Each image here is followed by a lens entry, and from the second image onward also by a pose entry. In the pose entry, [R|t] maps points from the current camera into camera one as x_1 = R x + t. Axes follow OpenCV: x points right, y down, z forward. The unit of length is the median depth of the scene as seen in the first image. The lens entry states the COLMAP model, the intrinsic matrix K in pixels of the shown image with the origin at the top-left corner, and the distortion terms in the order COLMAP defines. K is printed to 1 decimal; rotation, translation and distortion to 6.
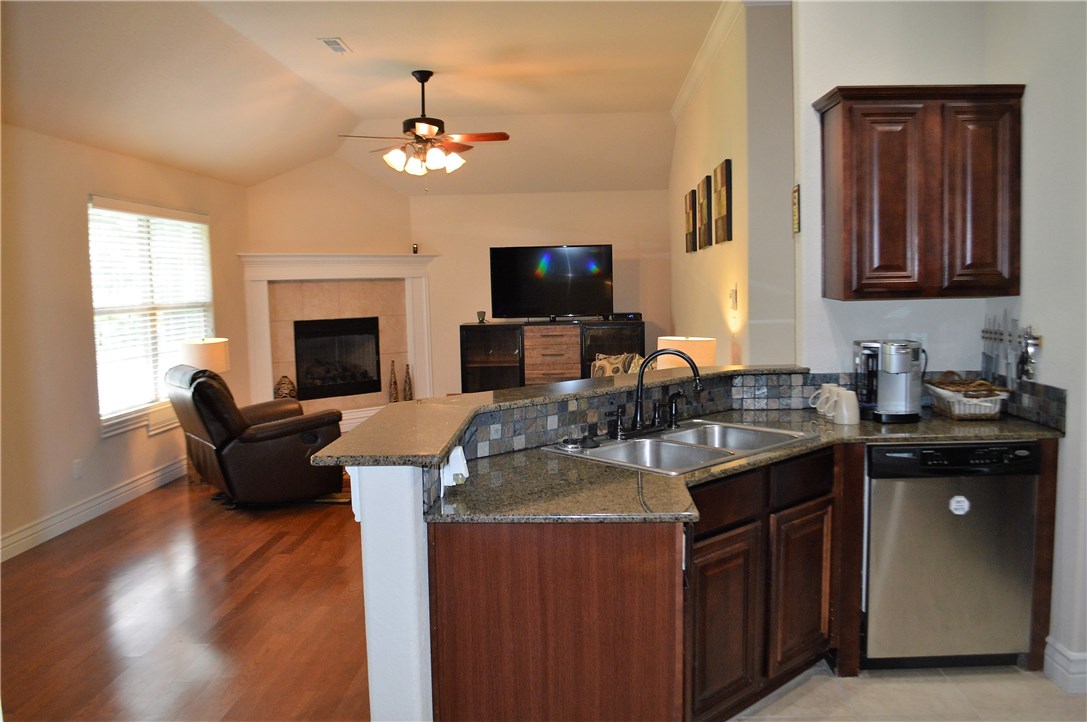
lens RADIAL K [[865.3, 0, 559.8], [0, 865.3, 360.5], [0, 0, 1]] dist [-0.075588, -0.004656]
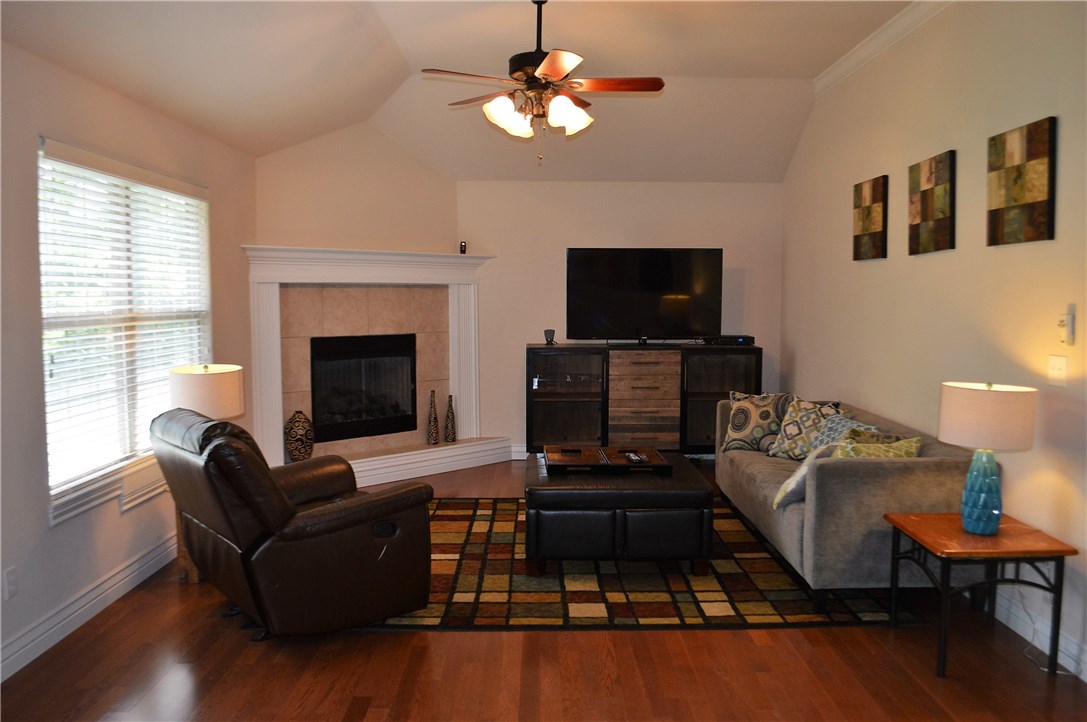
lens RADIAL K [[865.3, 0, 559.8], [0, 865.3, 360.5], [0, 0, 1]] dist [-0.075588, -0.004656]
pose [[0.998336, 0.019338, 0.054322, -0.135936], [-0.018548, 0.999715, -0.015012, -0.019119], [-0.054597, 0.013979, 0.998411, 0.241131]]
